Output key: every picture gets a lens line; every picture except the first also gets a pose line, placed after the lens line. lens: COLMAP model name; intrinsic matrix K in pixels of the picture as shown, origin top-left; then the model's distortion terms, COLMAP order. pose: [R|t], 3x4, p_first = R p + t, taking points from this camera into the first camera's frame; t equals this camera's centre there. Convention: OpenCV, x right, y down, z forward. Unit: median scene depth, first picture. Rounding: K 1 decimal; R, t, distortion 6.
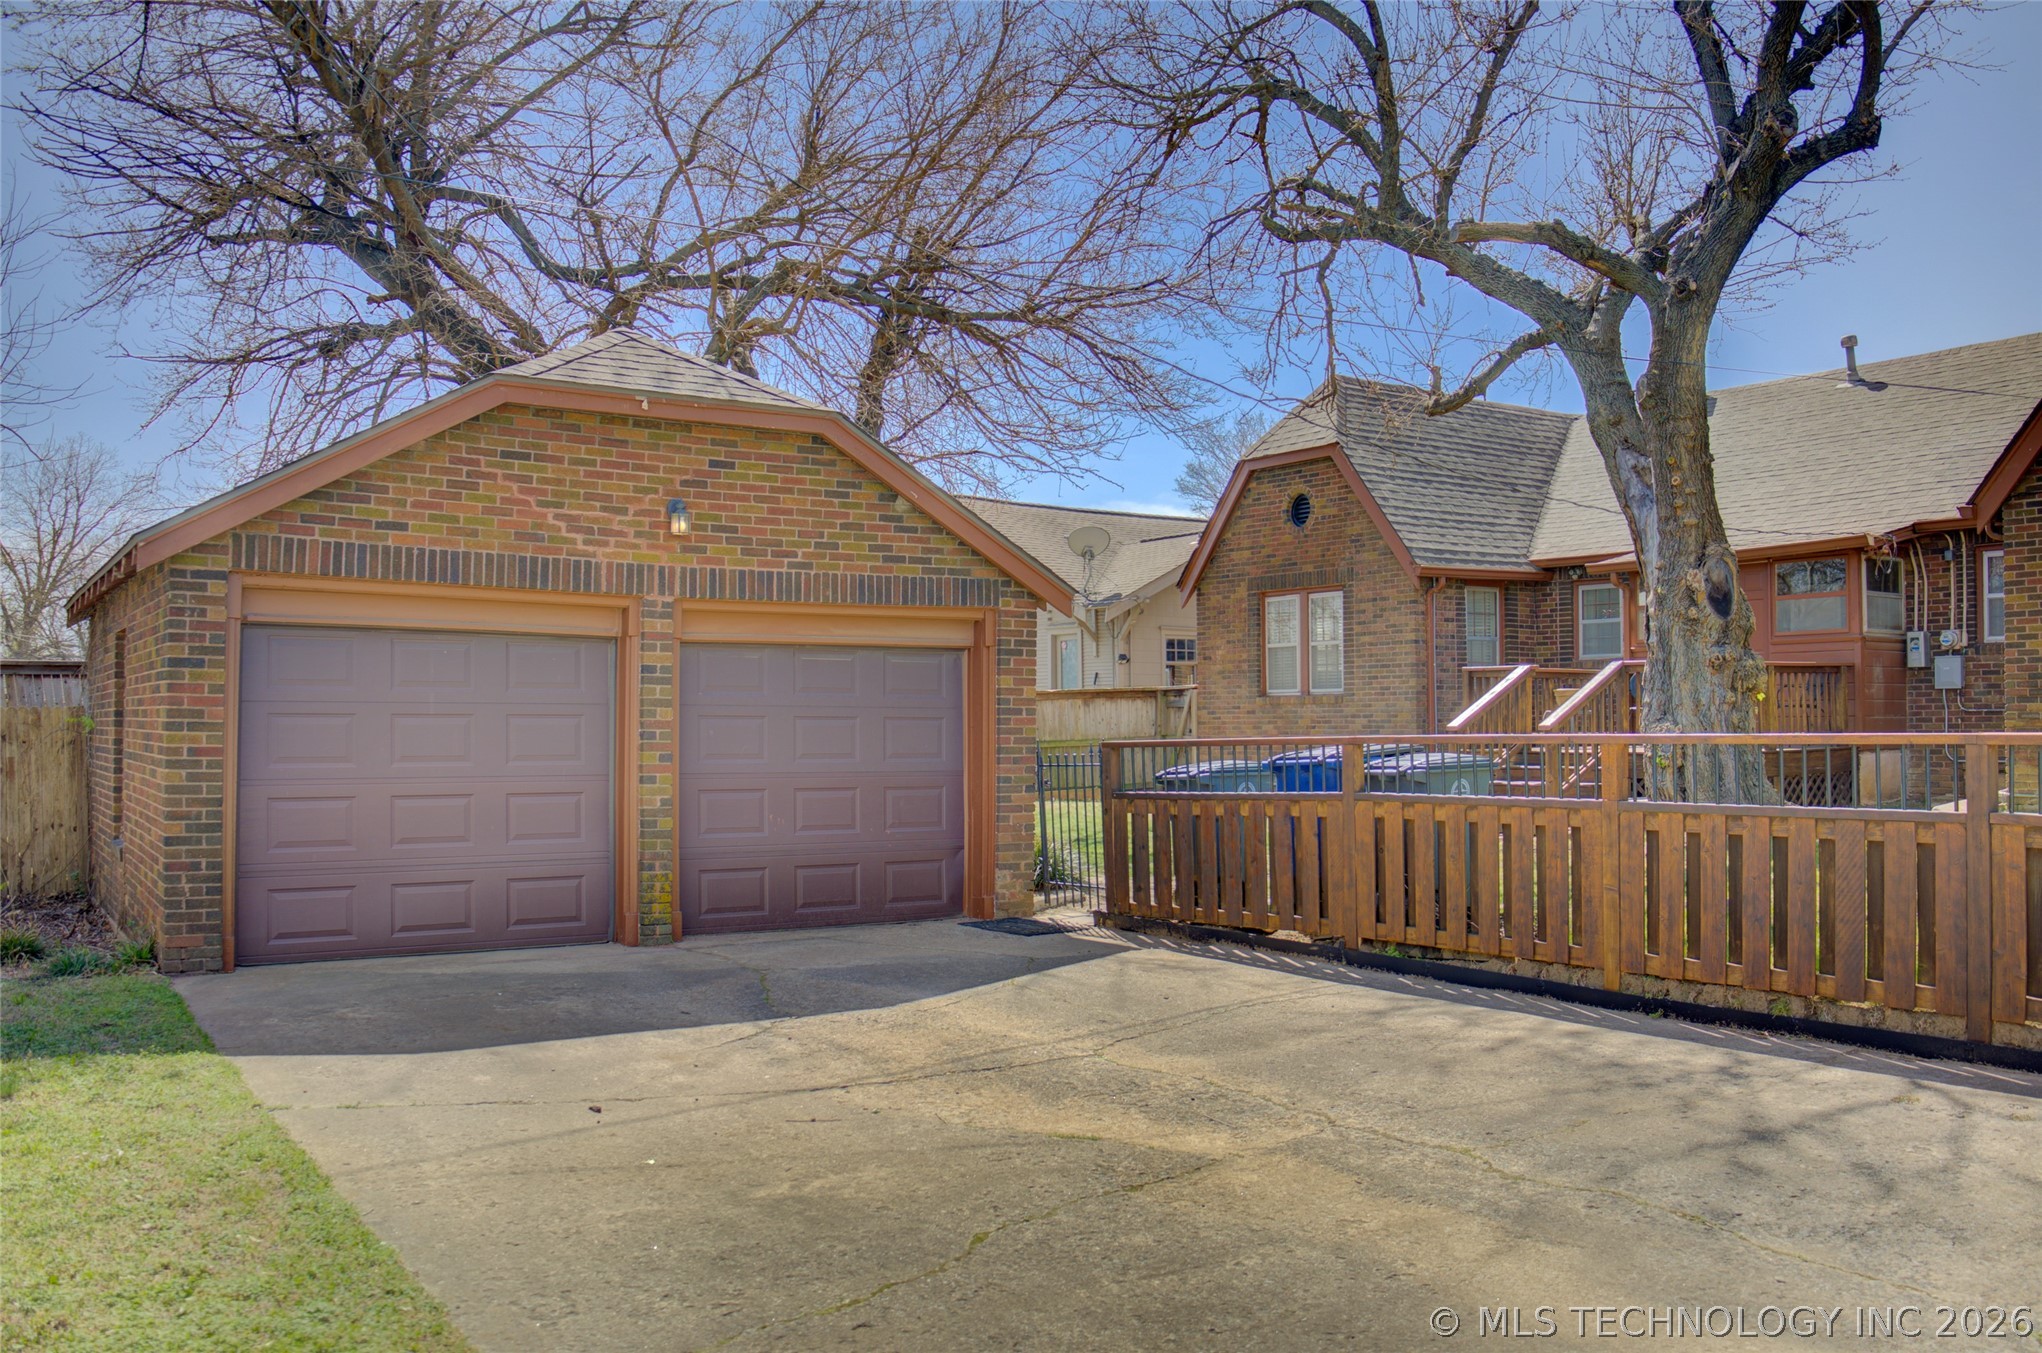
lens RADIAL K [[1696.1, 0, 1026.3], [0, 1696.1, 626.7], [0, 0, 1]] dist [-0.119903, 0.006926]
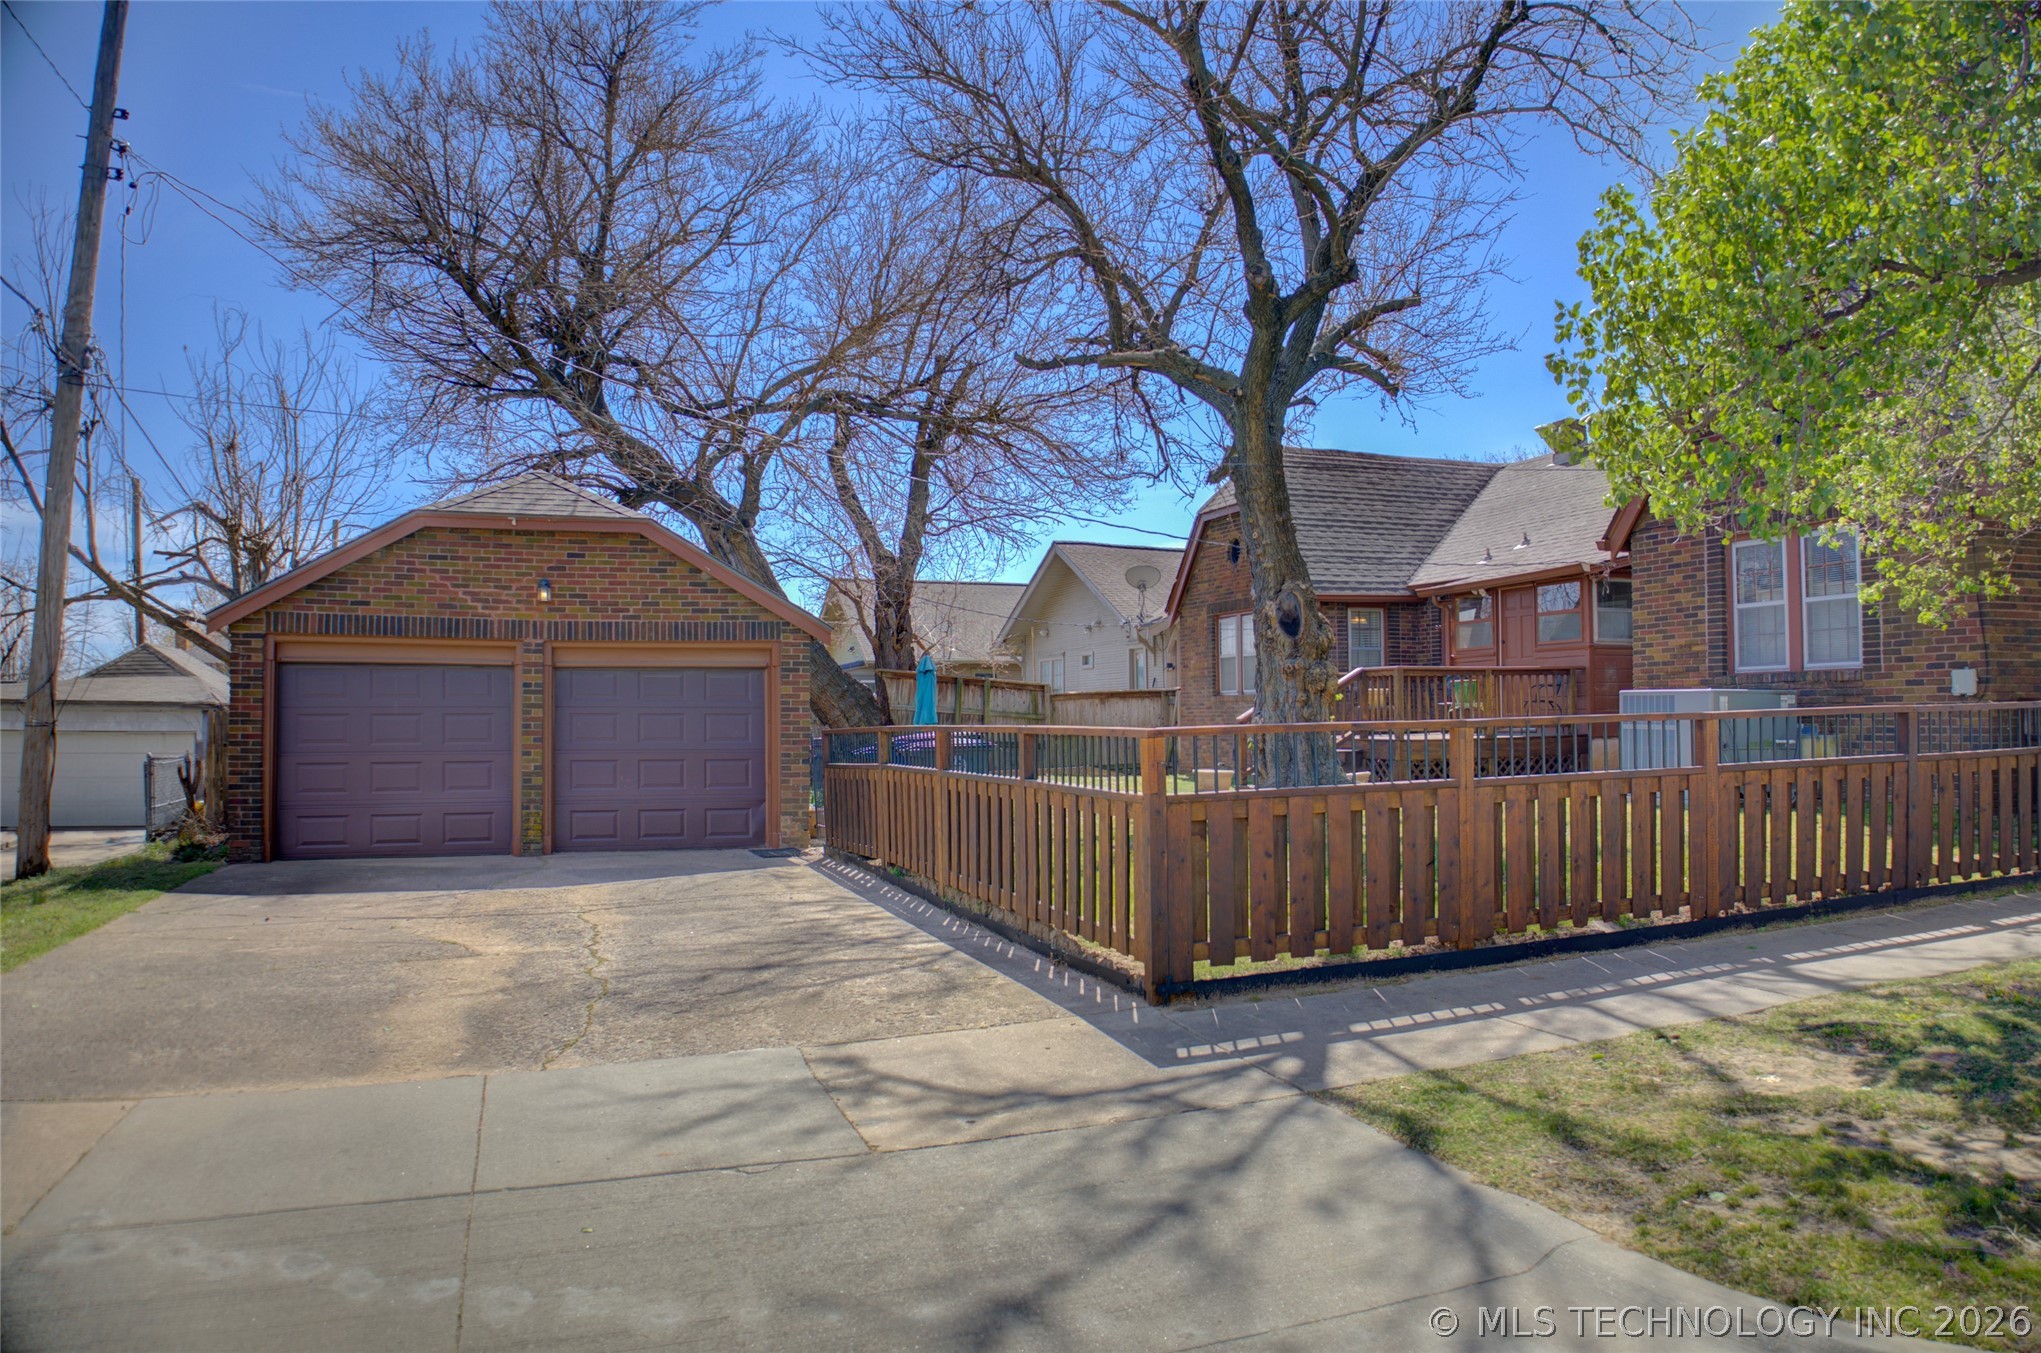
lens RADIAL K [[1384.5, 0, 1020.5], [0, 1384.5, 676.5], [0, 0, 1]] dist [-0.122810, 0.050484]
pose [[0.965233, -0.012107, -0.261110, 0.304514], [0.019407, 0.999489, 0.025394, -0.003756], [0.260669, -0.029579, 0.964975, -0.073239]]
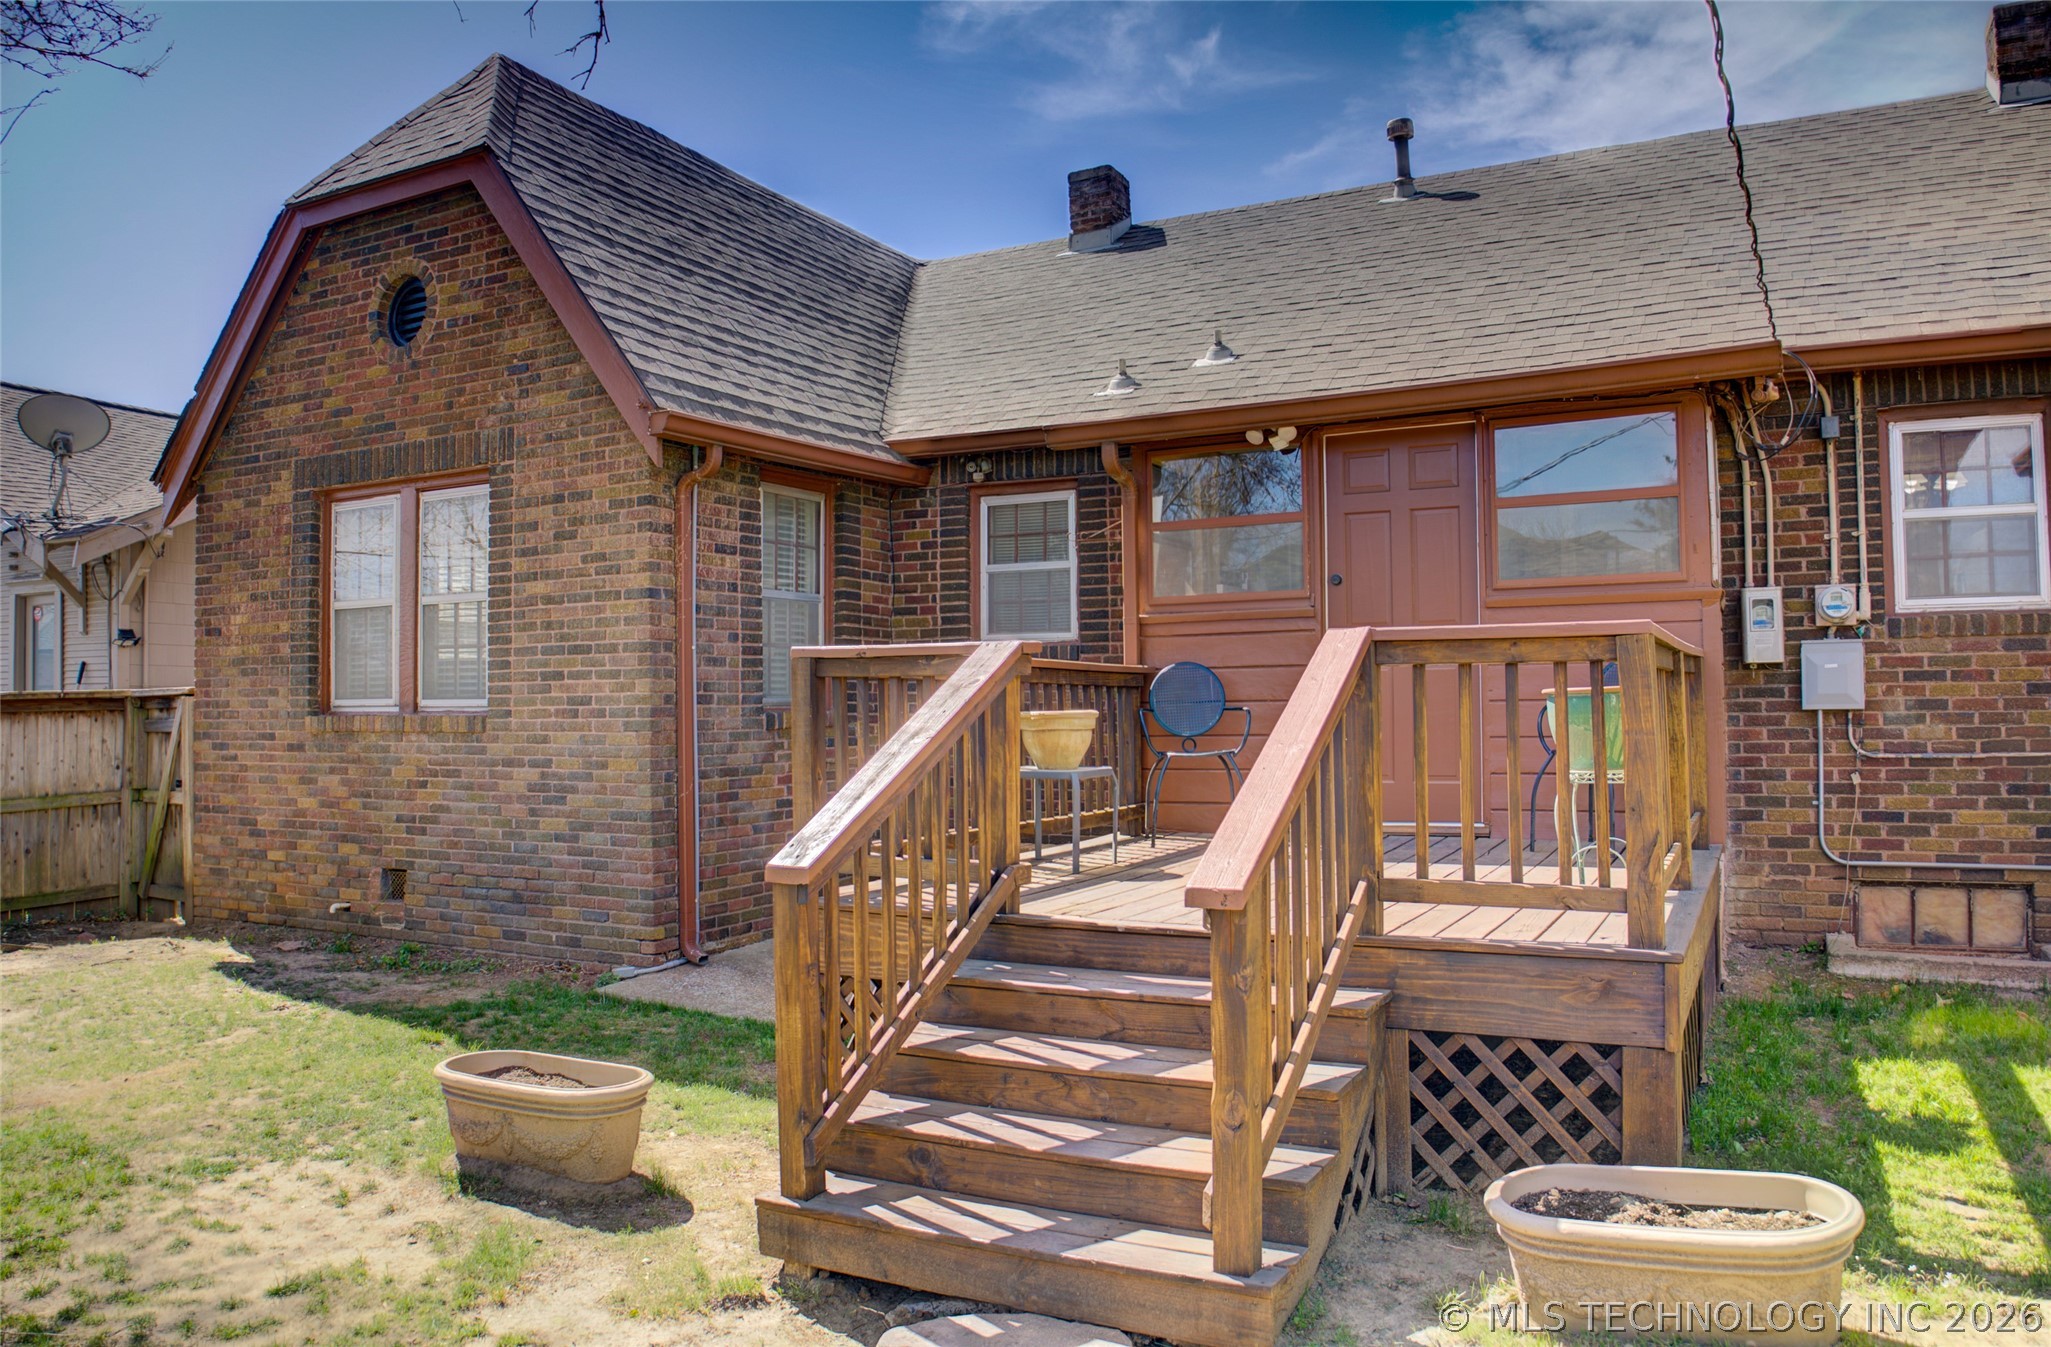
lens RADIAL K [[1394.1, 0, 1025.5], [0, 1394.1, 673.5], [0, 0, 1]] dist [-0.086558, 0.003600]
pose [[0.881400, 0.006064, 0.472331, 0.148844], [-0.019849, 0.999510, 0.024208, 0.019122], [-0.471953, -0.030713, 0.881089, 0.644199]]
